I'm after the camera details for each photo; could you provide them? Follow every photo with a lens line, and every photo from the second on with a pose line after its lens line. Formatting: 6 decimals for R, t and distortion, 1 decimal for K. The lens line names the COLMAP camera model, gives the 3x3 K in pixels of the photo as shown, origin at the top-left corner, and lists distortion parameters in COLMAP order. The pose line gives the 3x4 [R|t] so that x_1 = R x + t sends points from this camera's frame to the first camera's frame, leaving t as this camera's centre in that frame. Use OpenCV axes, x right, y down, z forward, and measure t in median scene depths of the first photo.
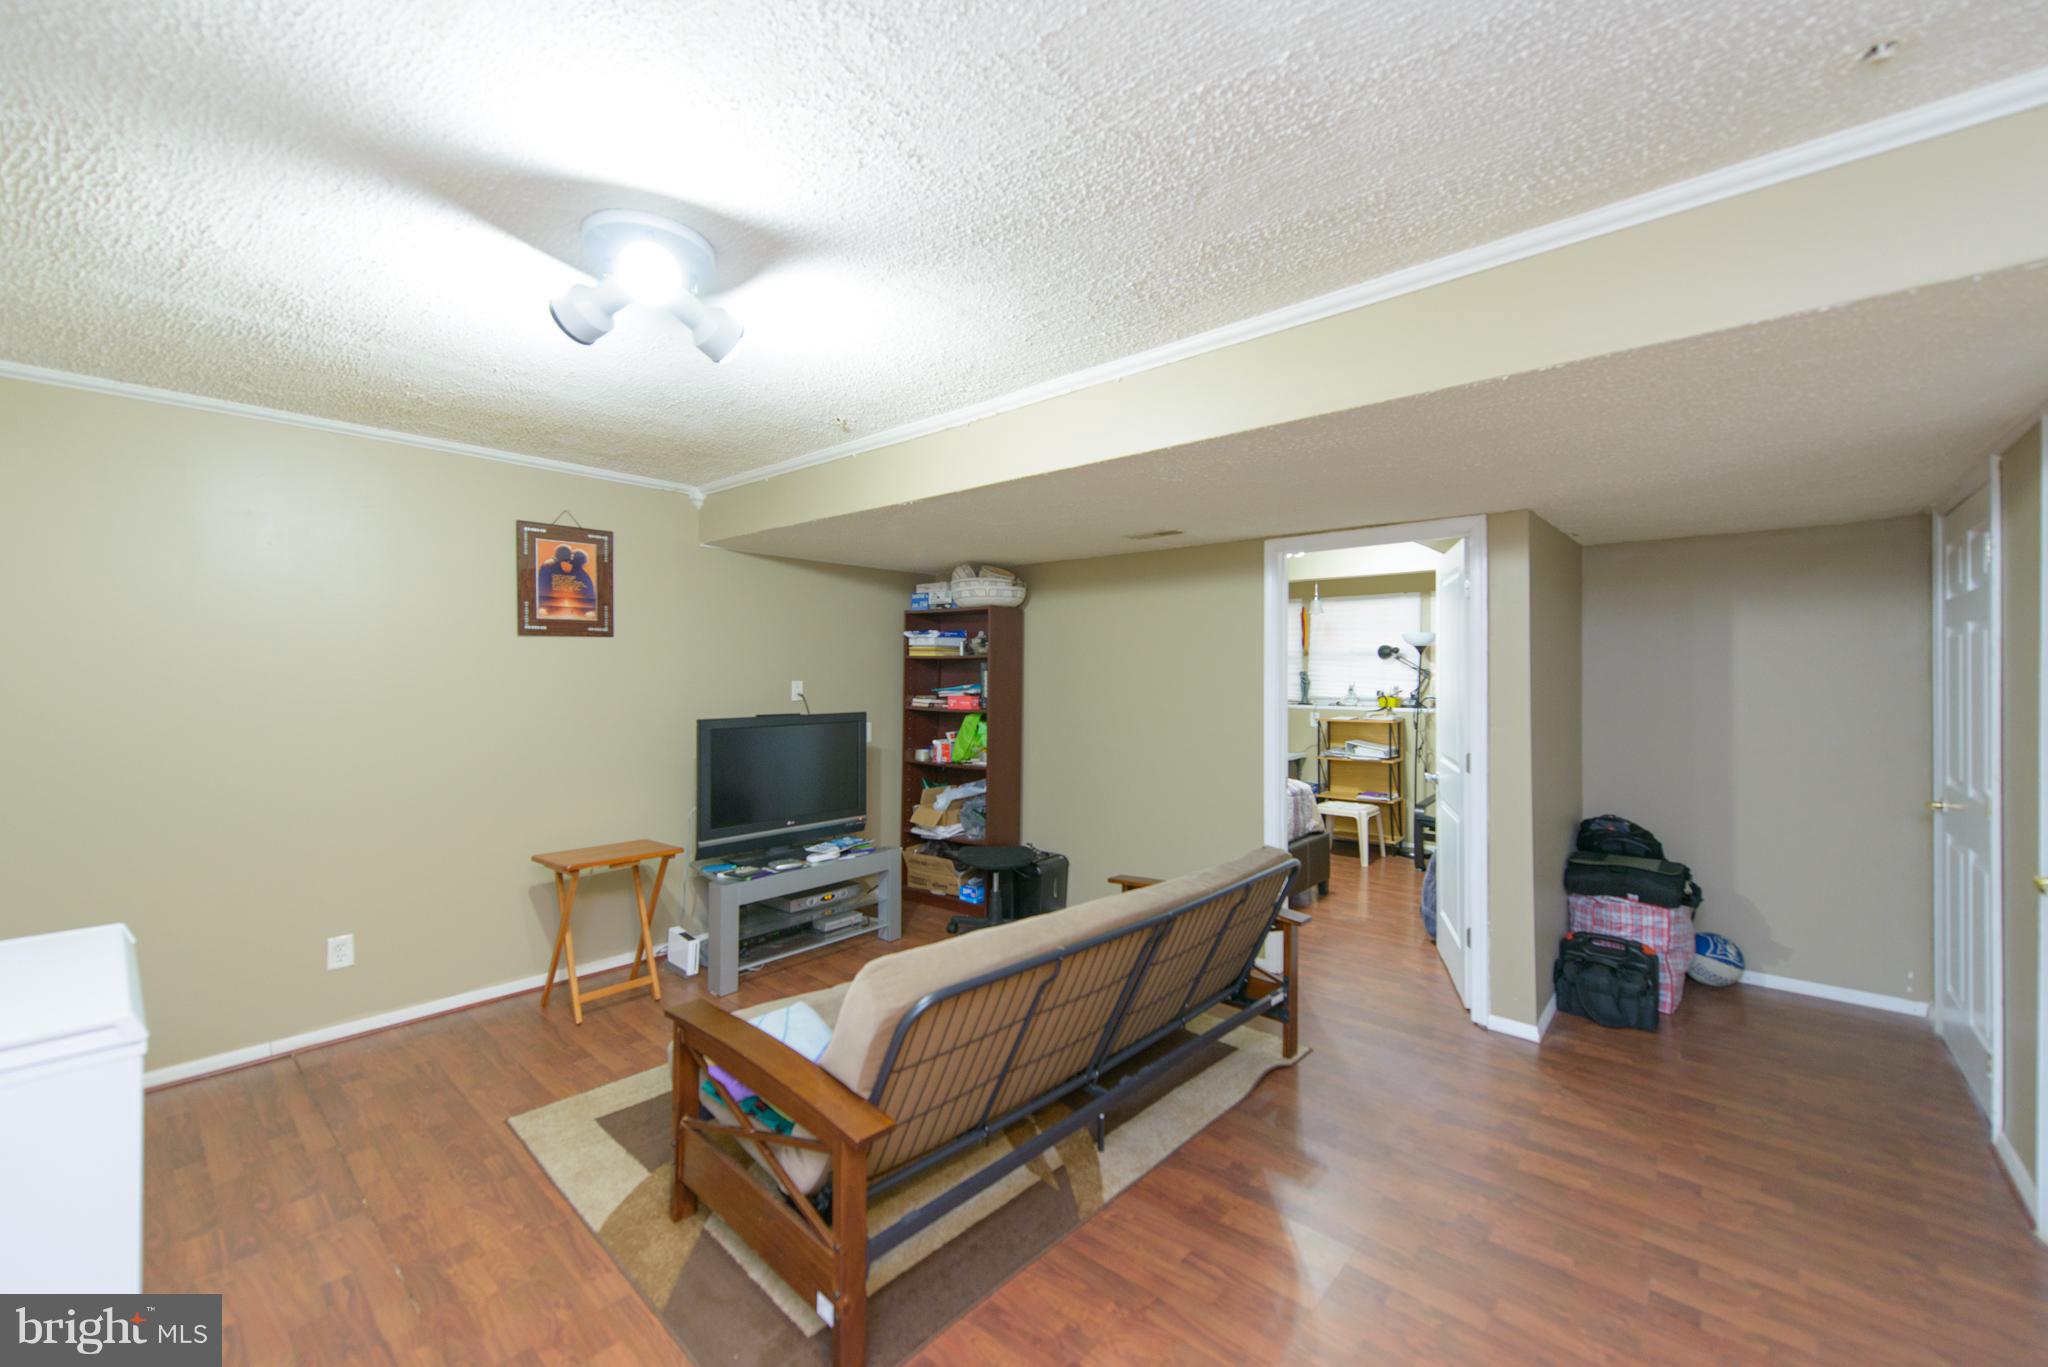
lens RADIAL K [[799.1, 0, 1033.3], [0, 799.1, 685.9], [0, 0, 1]] dist [0.016428, -0.007382]
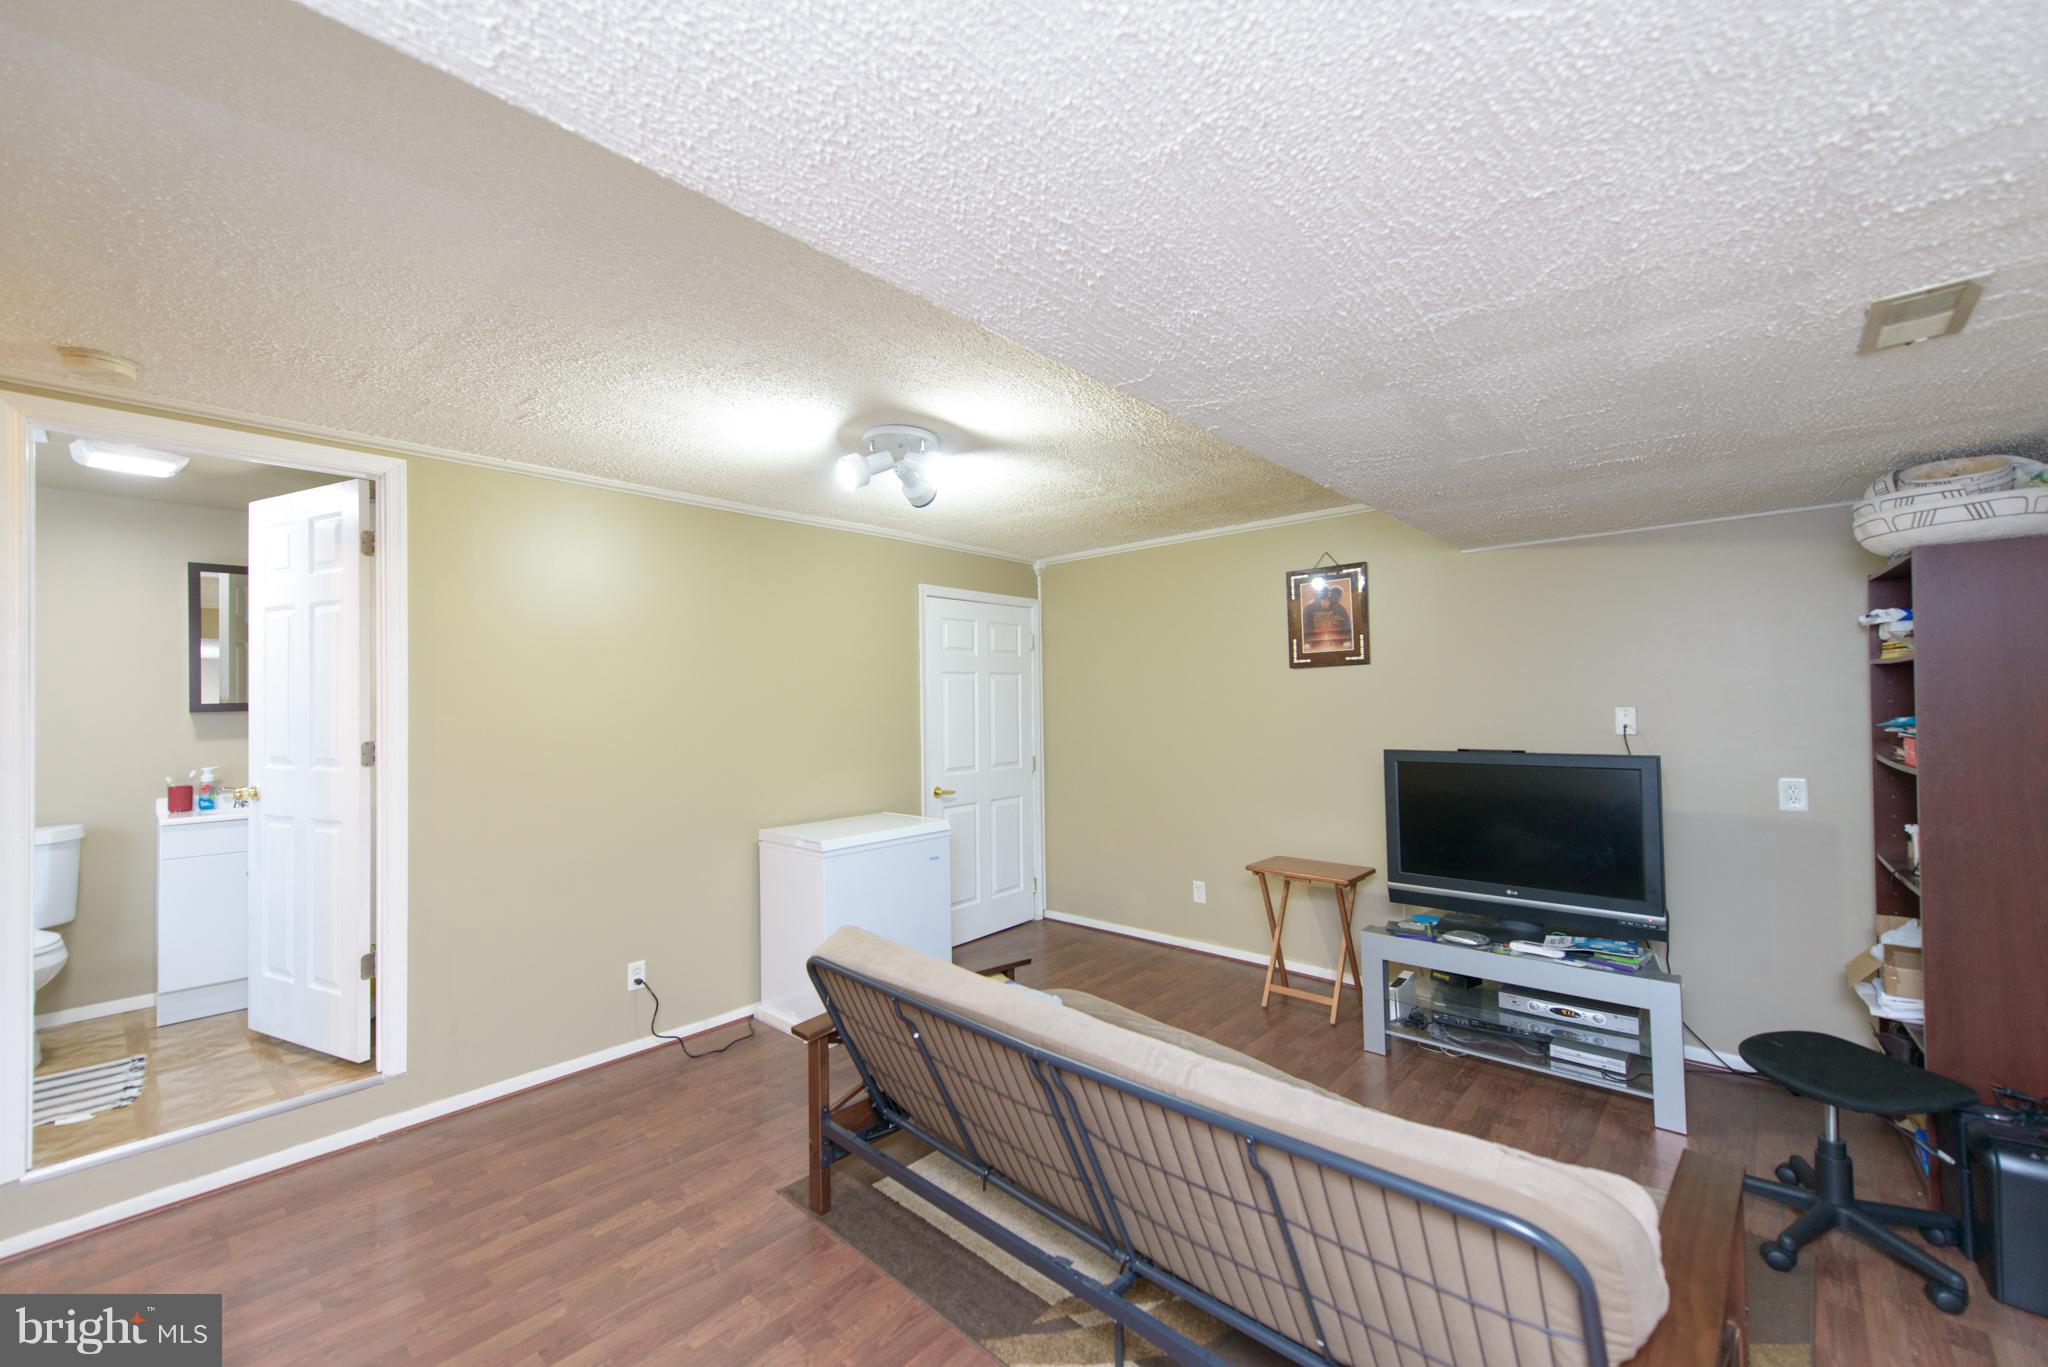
lens RADIAL K [[799.1, 0, 1033.3], [0, 799.1, 685.9], [0, 0, 1]] dist [0.016428, -0.007382]
pose [[0.003512, -0.022583, -0.999739, 0.514617], [0.002104, 0.999743, -0.022575, -0.011440], [0.999992, -0.002024, 0.003559, 0.585977]]
